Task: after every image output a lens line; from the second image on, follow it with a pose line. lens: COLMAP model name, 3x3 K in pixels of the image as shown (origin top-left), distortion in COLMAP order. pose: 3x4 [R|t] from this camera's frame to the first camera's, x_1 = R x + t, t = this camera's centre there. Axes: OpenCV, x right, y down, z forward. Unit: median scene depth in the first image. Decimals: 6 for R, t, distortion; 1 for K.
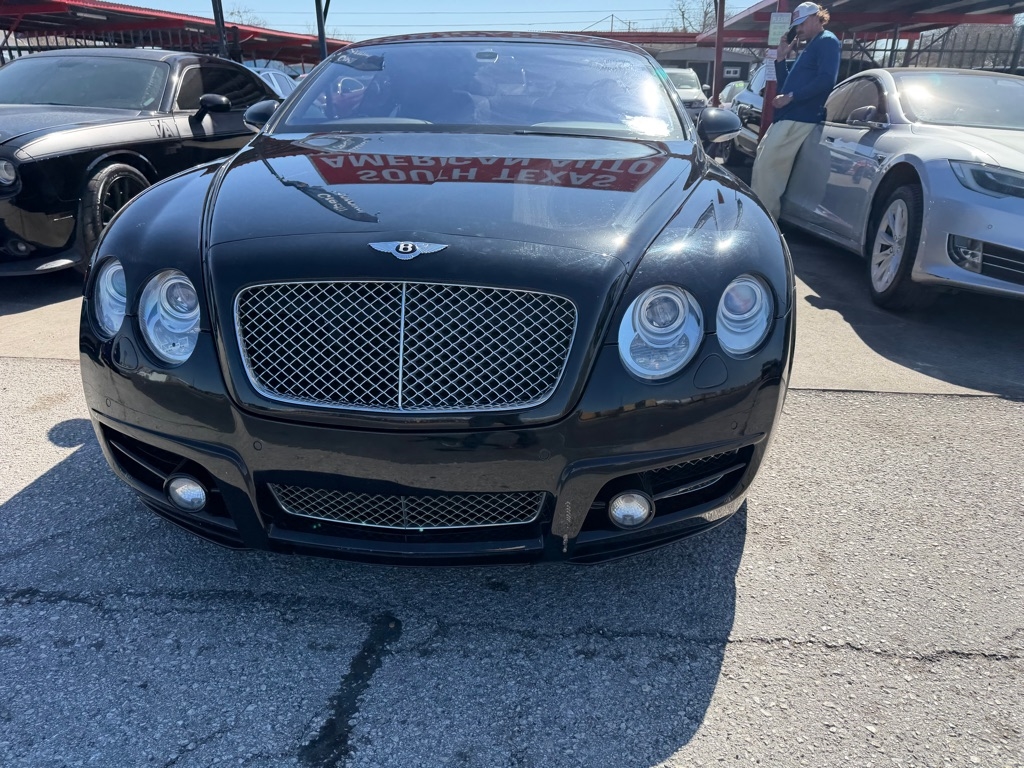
lens RADIAL K [[732.3, 0, 520.4], [0, 732.3, 372.0], [0, 0, 1]] dist [0.024070, -0.032603]
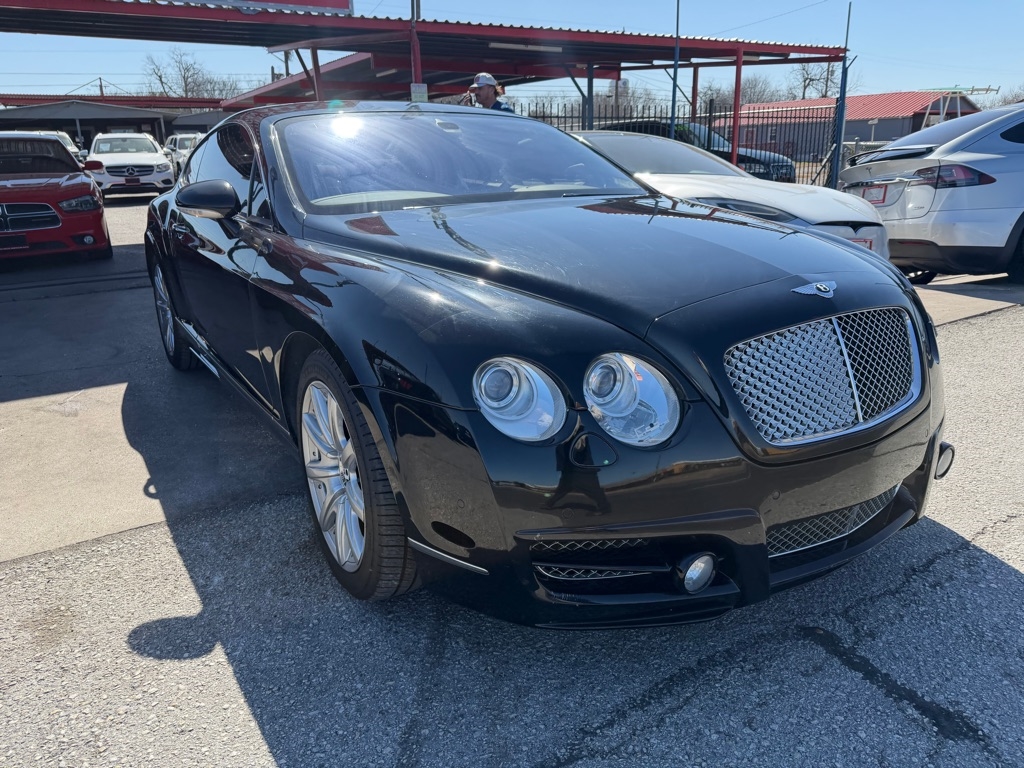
lens RADIAL K [[734.0, 0, 520.3], [0, 734.0, 361.5], [0, 0, 1]] dist [0.014117, -0.020415]
pose [[0.800379, -0.192753, 0.567662, -1.085683], [0.242242, 0.970140, -0.012134, -0.141129], [-0.548372, 0.147224, 0.823172, 0.287556]]
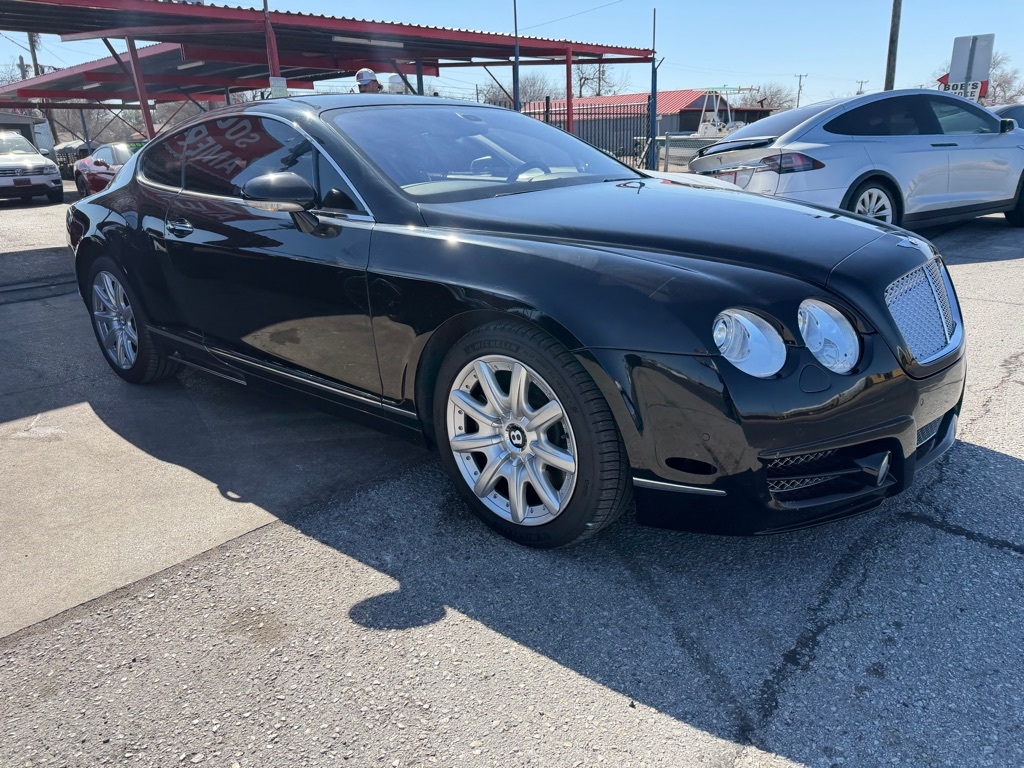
lens RADIAL K [[731.1, 0, 521.4], [0, 731.1, 365.3], [0, 0, 1]] dist [0.026346, -0.035737]
pose [[0.601790, -0.262135, 0.754410, -1.610312], [0.320563, 0.944452, 0.072457, -0.262273], [-0.731497, 0.198232, 0.652393, 0.588253]]
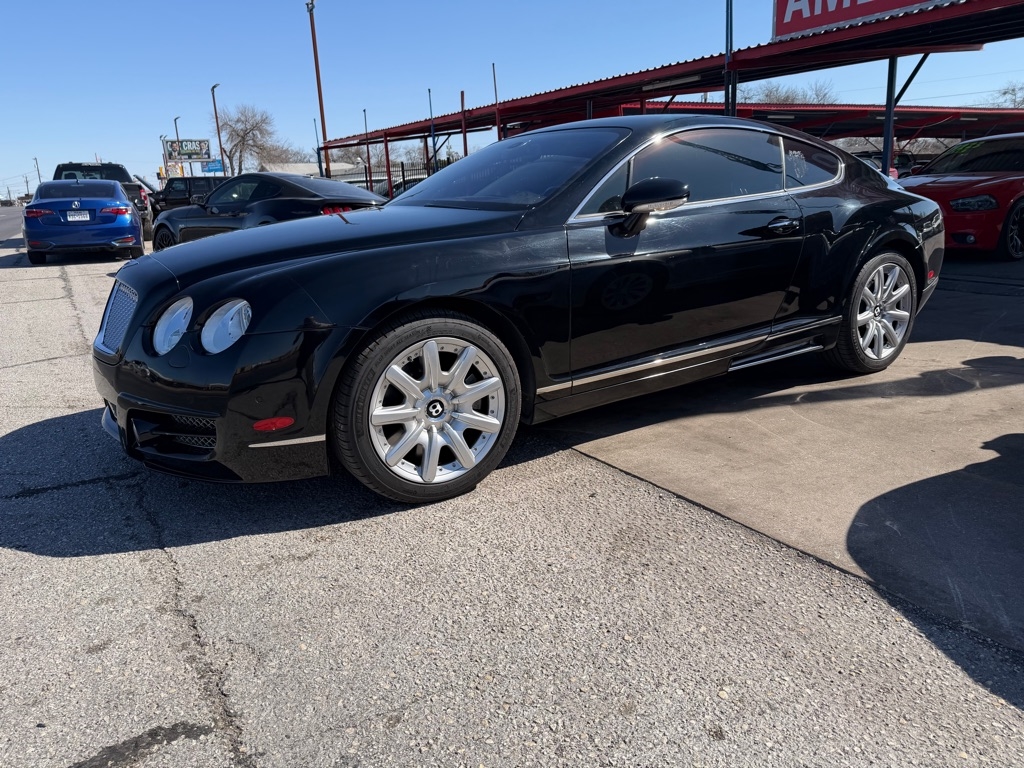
lens RADIAL K [[730.0, 0, 522.5], [0, 730.0, 369.6], [0, 0, 1]] dist [0.031762, -0.045249]
pose [[0.597140, 0.159411, -0.786137, 1.749619], [-0.243645, 0.969795, 0.011583, -0.153031], [0.764239, 0.184622, 0.617943, 0.590242]]
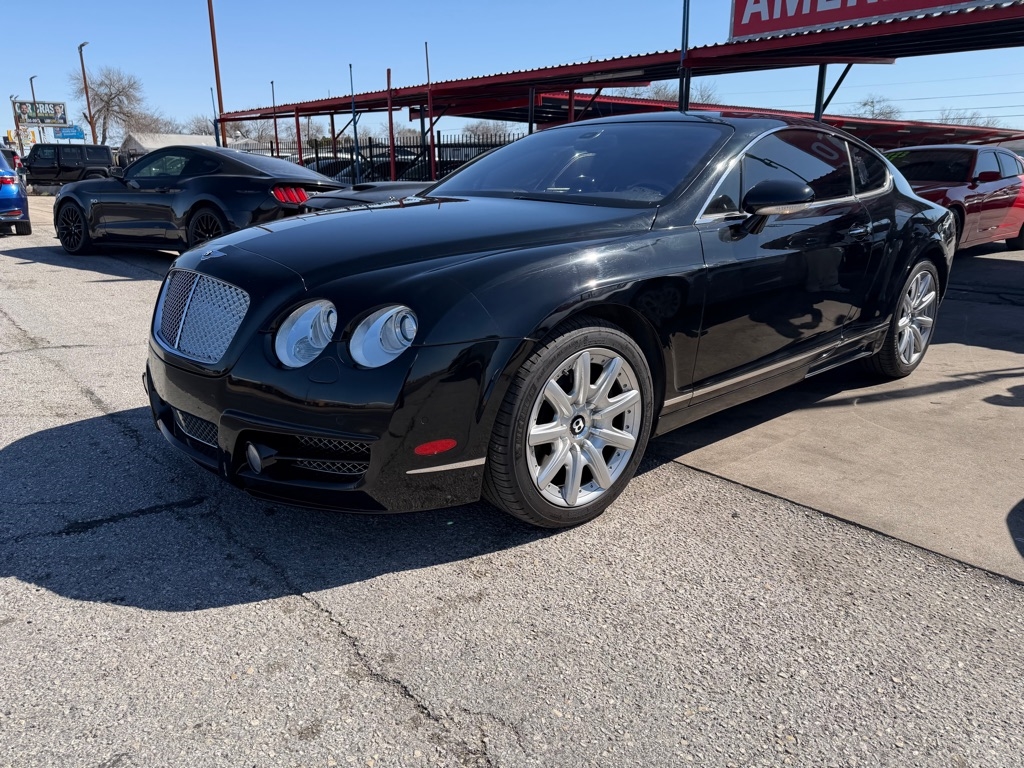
lens RADIAL K [[731.8, 0, 520.9], [0, 731.8, 375.0], [0, 0, 1]] dist [0.022449, -0.032654]
pose [[0.712586, 0.180105, -0.678074, 1.293180], [-0.248972, 0.968501, -0.004399, -0.068613], [0.655923, 0.171956, 0.734981, 0.286814]]
